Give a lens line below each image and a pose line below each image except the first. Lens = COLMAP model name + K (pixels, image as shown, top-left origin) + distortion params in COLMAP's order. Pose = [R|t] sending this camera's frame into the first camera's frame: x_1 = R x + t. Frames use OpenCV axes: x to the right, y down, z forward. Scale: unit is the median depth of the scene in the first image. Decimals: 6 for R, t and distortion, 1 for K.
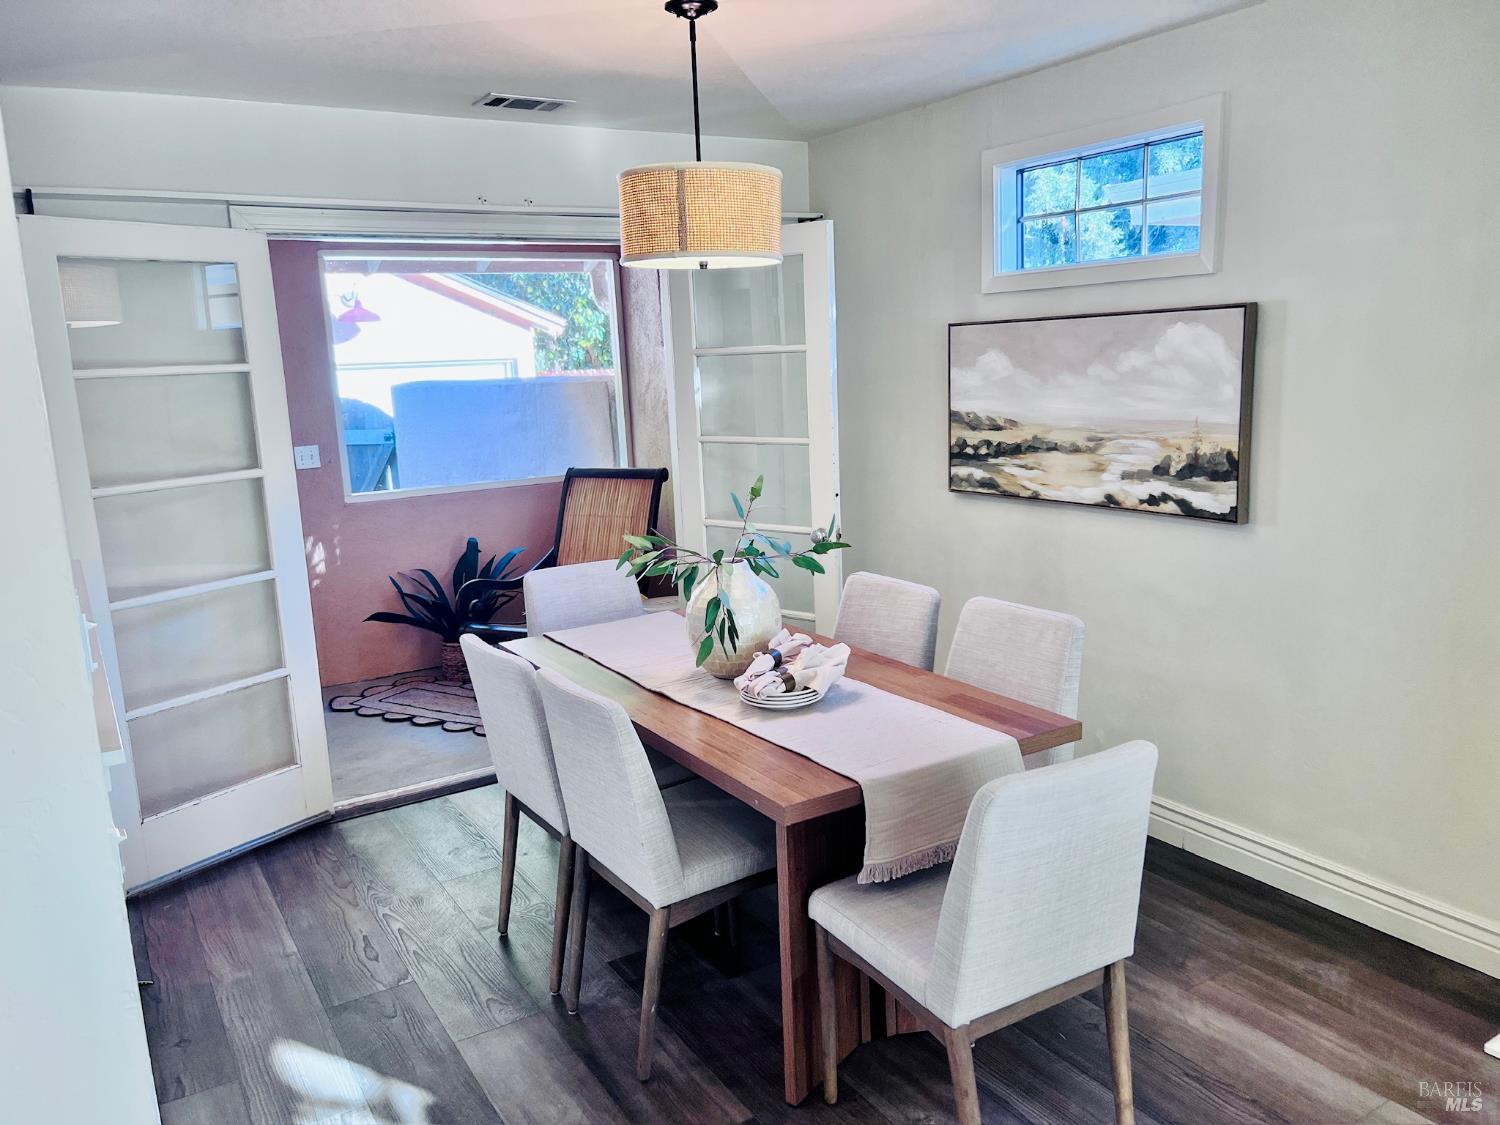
lens RADIAL K [[1141.3, 0, 746.0], [0, 1141.3, 566.3], [0, 0, 1]] dist [0.051632, -0.063424]
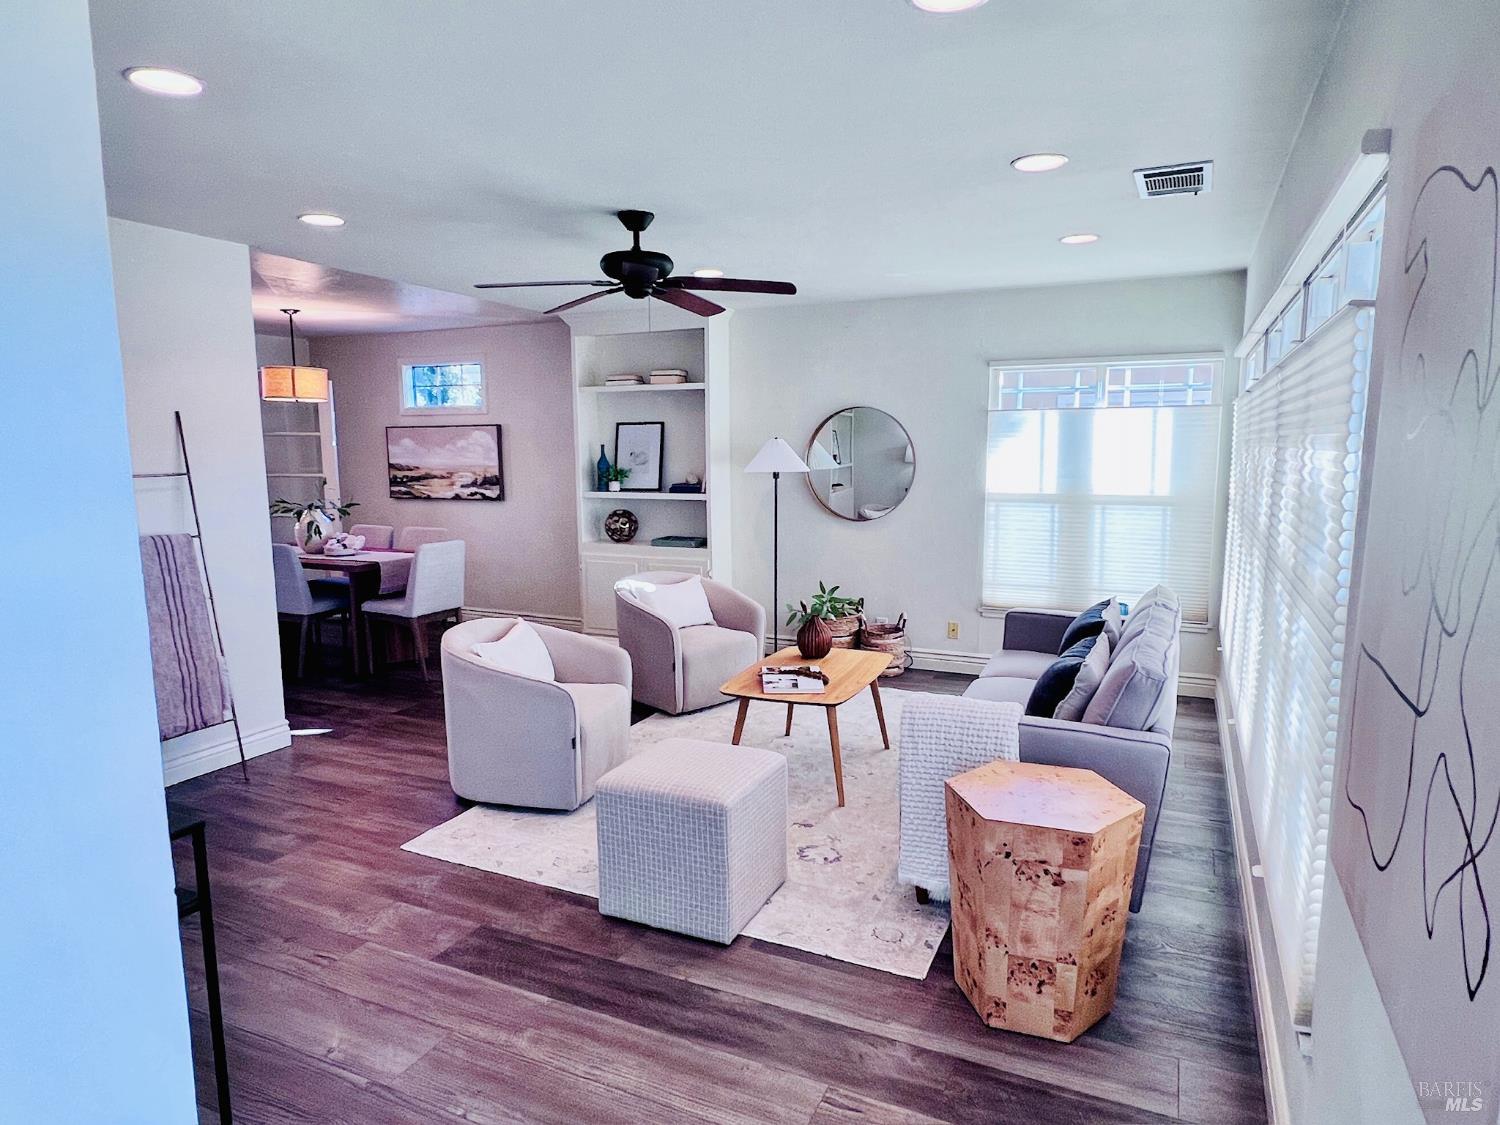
lens RADIAL K [[923.3, 0, 744.6], [0, 923.3, 568.0], [0, 0, 1]] dist [0.016470, -0.002893]
pose [[0.840588, -0.042030, 0.540042, -0.294205], [0.074338, 0.996503, -0.038155, 0.248668], [-0.536549, 0.072219, 0.840773, -1.179329]]
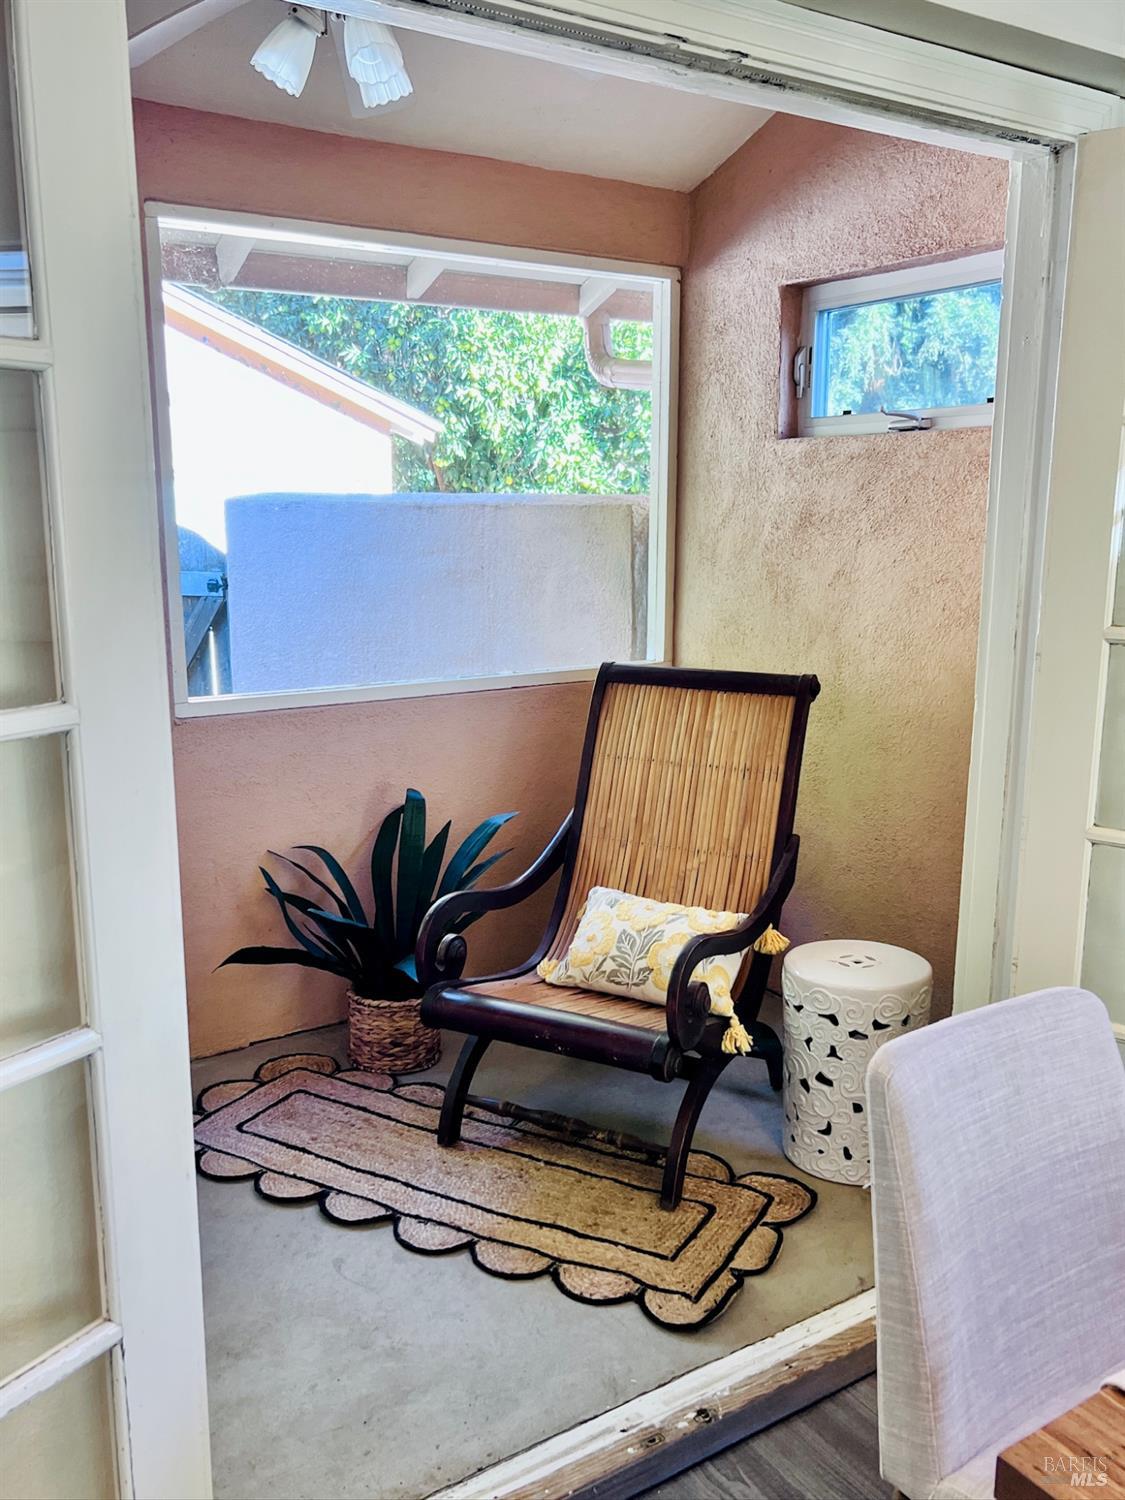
lens RADIAL K [[1275.4, 0, 564.5], [0, 1275.4, 746.0], [0, 0, 1]] dist [0.018866, 0.005031]
pose [[0.998577, 0.039200, 0.036155, -0.156427], [-0.039454, 0.999201, 0.006337, -0.041843], [-0.035878, -0.007755, 0.999326, 0.340897]]
